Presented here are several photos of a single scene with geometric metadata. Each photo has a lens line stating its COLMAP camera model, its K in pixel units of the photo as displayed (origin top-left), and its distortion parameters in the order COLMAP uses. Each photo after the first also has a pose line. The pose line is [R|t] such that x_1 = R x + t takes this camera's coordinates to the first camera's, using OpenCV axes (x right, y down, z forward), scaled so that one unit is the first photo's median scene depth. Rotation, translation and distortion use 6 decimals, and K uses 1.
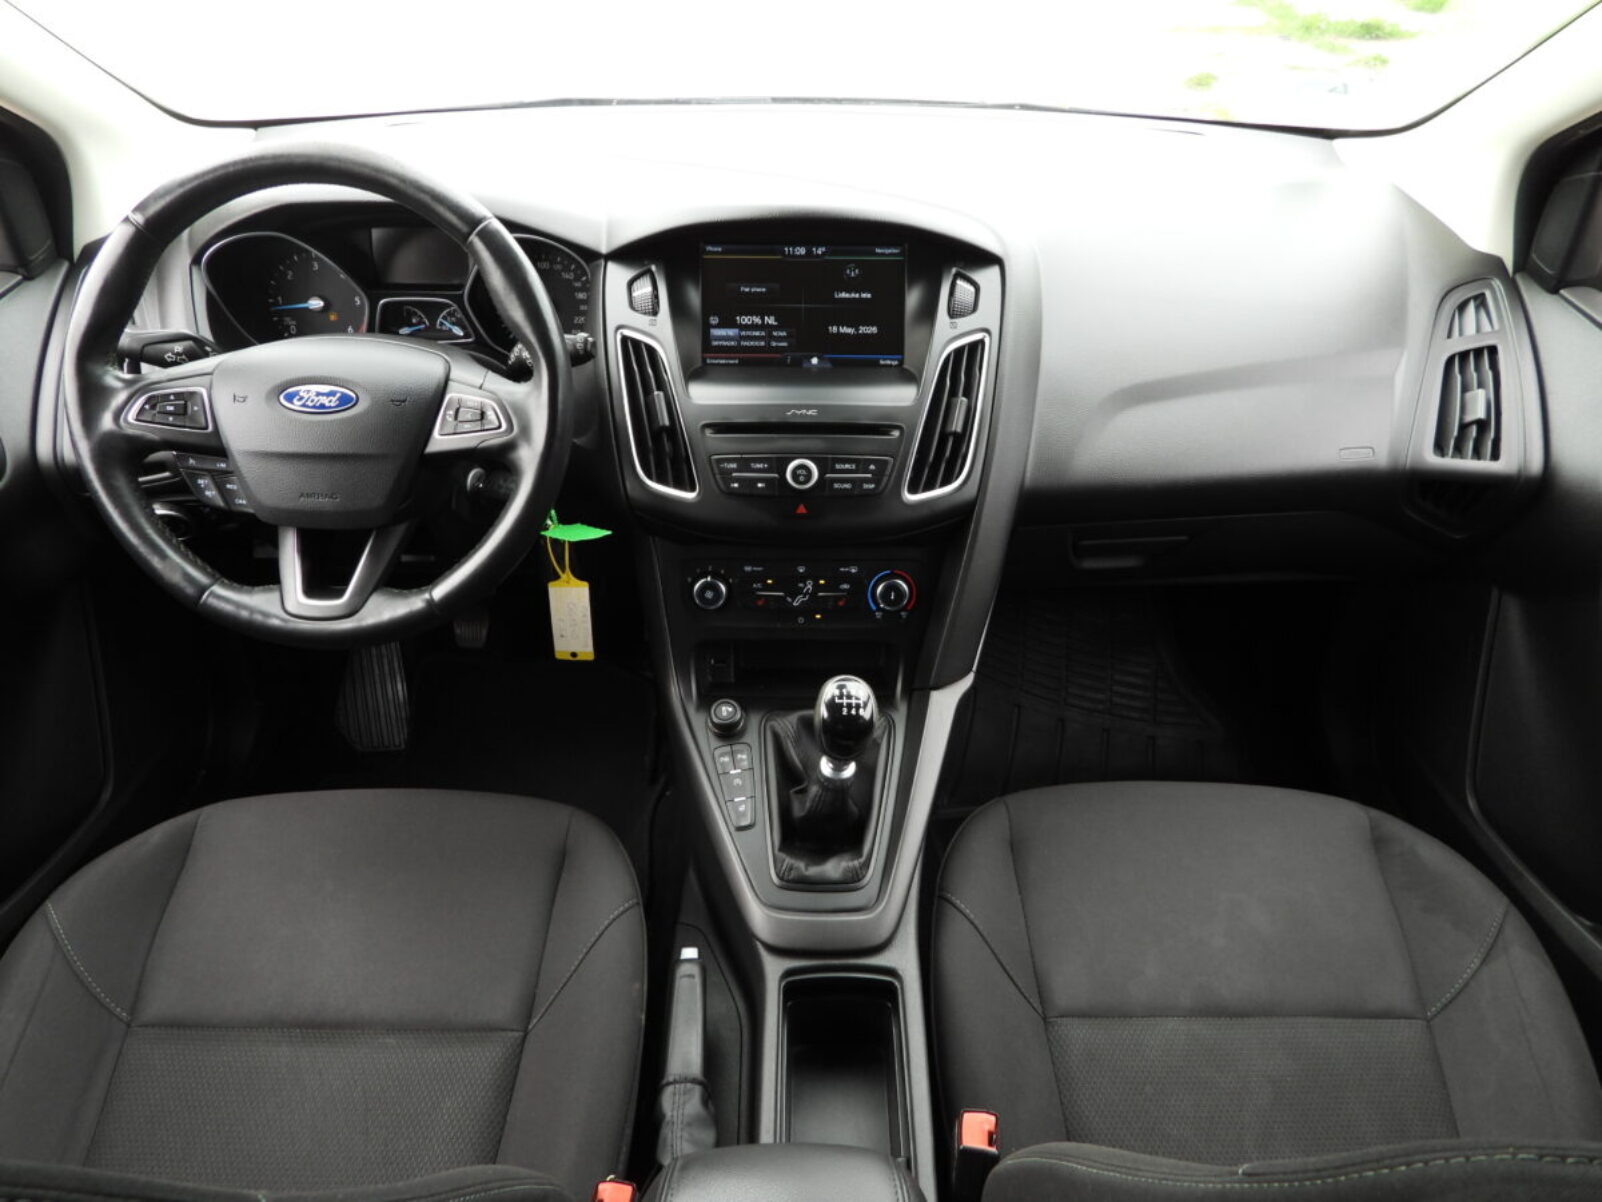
lens RADIAL K [[1133.8, 0, 801.0], [0, 1133.8, 601.0], [0, 0, 1]] dist [-0.012766, 0.001766]
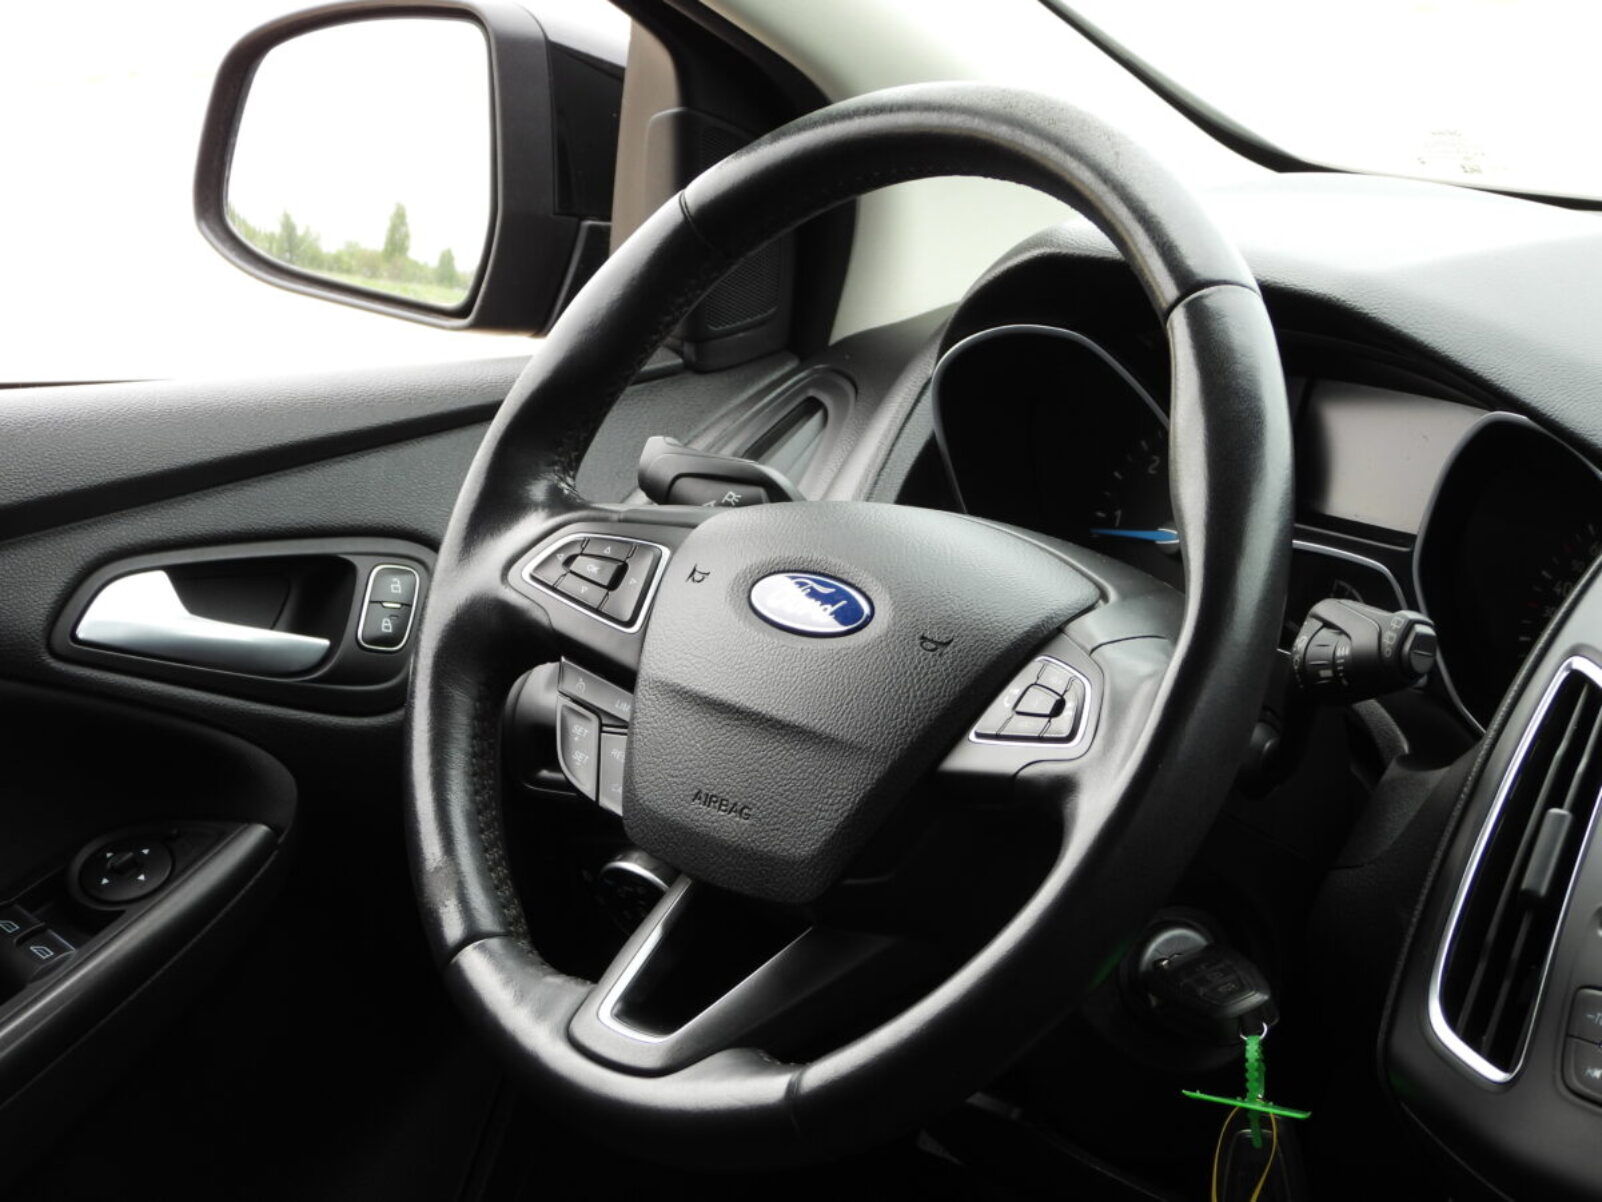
lens RADIAL K [[4393.4, 0, 801.0], [0, 4393.4, 601.0], [0, 0, 1]] dist [-0.118527, -0.227567]
pose [[0.661798, 0.164848, -0.731333, 0.726485], [-0.433129, 0.880313, -0.193519, 0.135618], [0.611901, 0.444832, 0.653990, -0.110653]]
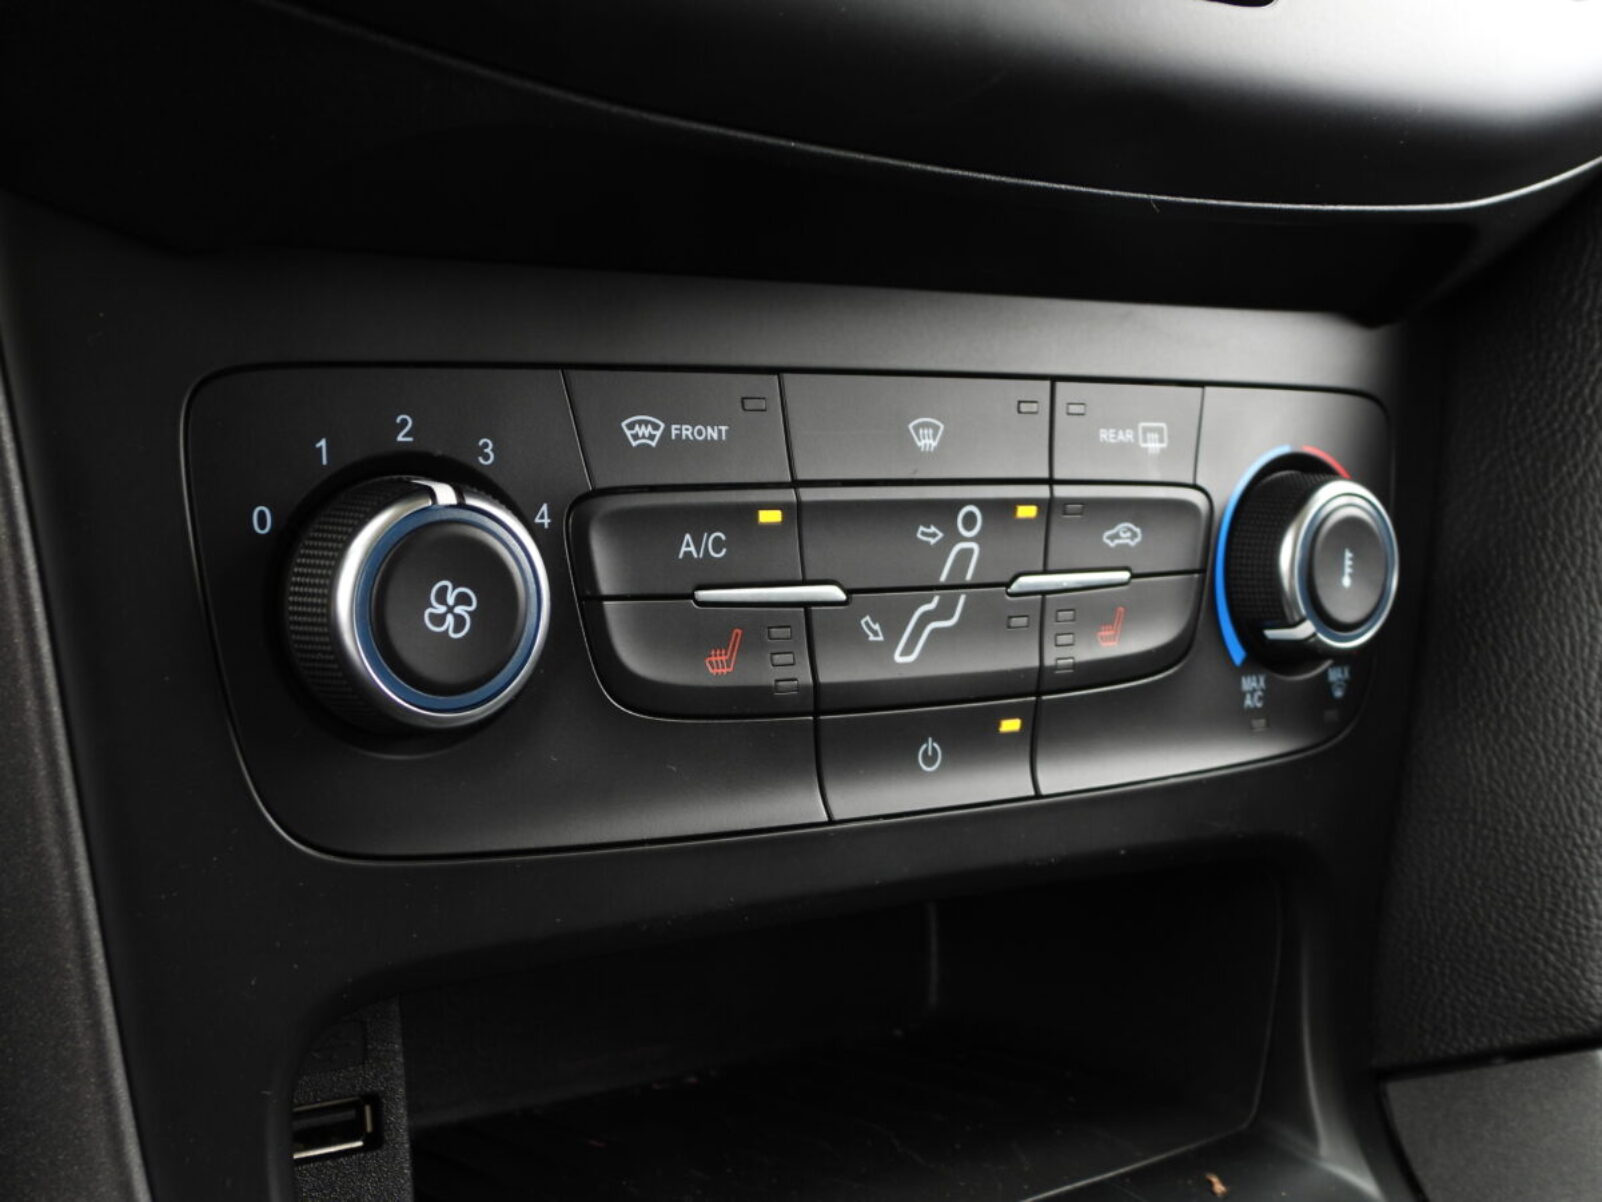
lens RADIAL K [[2191.5, 0, 801.0], [0, 2191.5, 601.0], [0, 0, 1]] dist [0.003018, 0.005851]
pose [[0.795263, -0.044106, 0.604658, -0.208056], [0.130969, 0.986299, -0.100310, 0.024573], [-0.591949, 0.158964, 0.790144, 0.788140]]
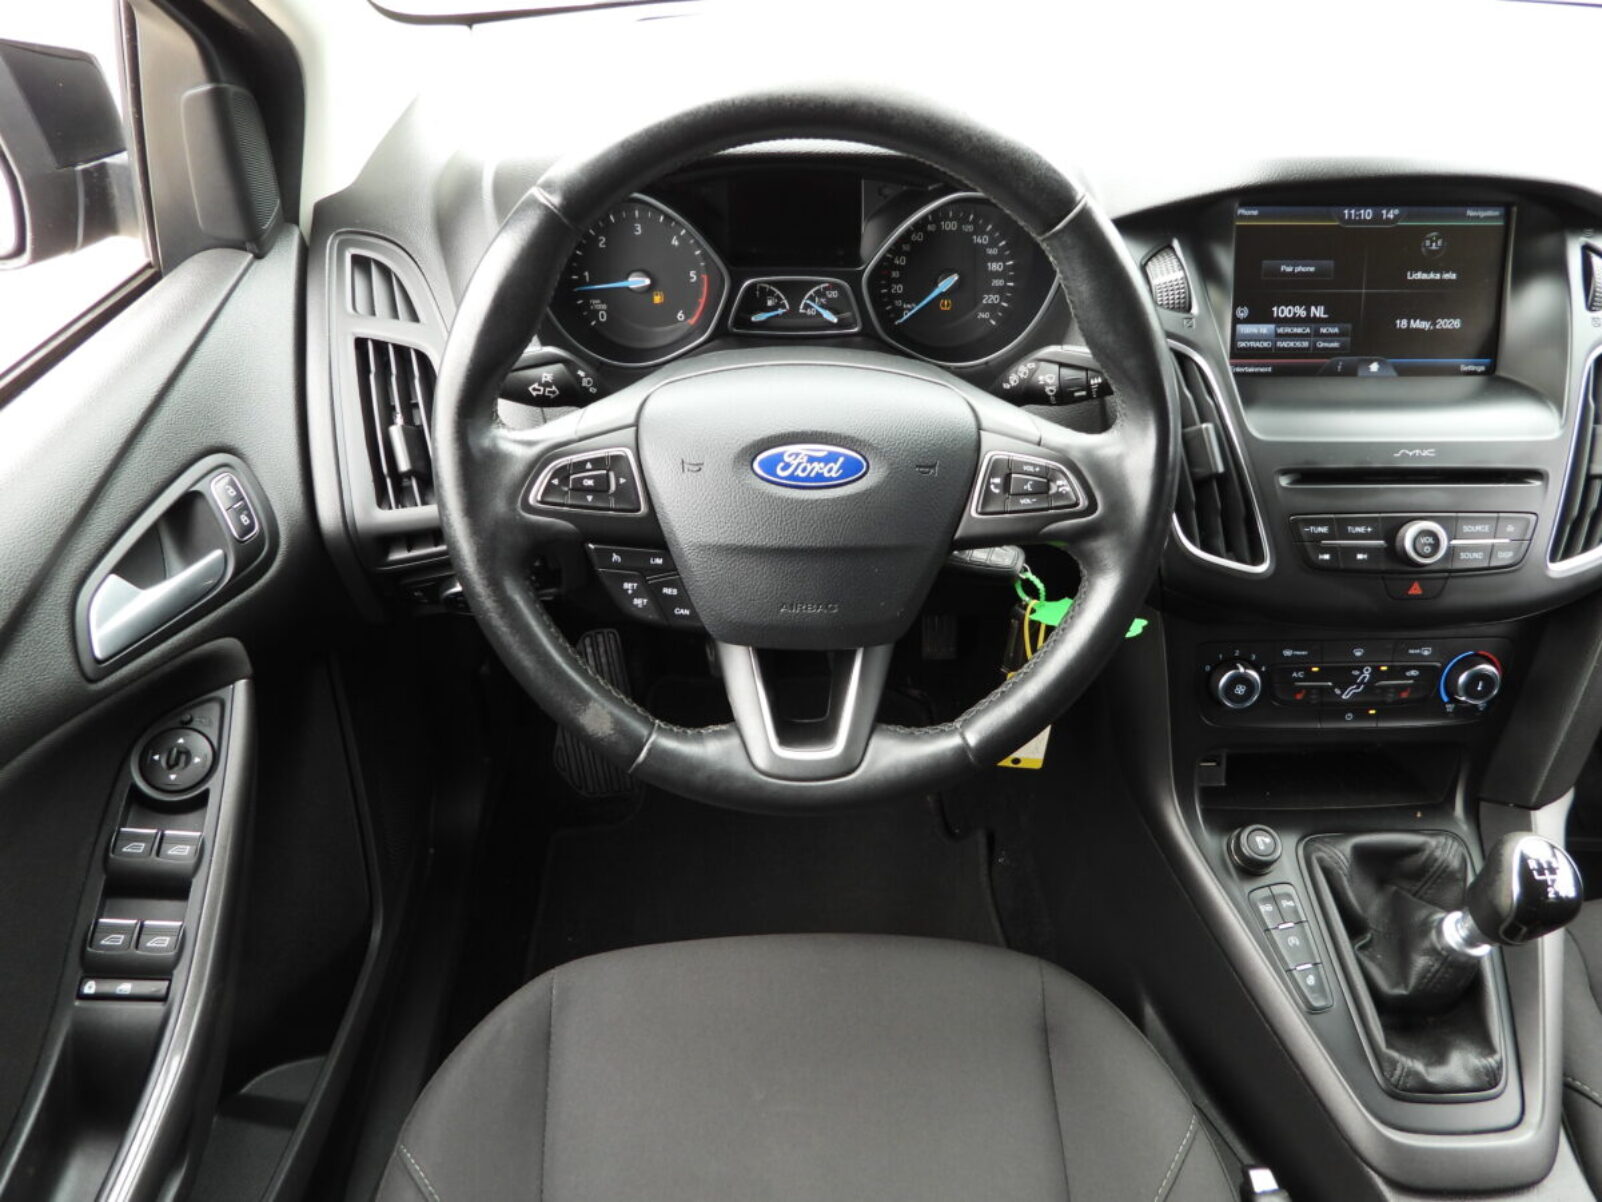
lens RADIAL K [[1133.8, 0, 801.0], [0, 1133.8, 601.0], [0, 0, 1]] dist [-0.012766, 0.001766]
pose [[0.999346, -0.020064, 0.030070, -0.399145], [0.017020, 0.995016, 0.098254, -0.144891], [-0.031891, -0.097678, 0.994707, 0.279609]]
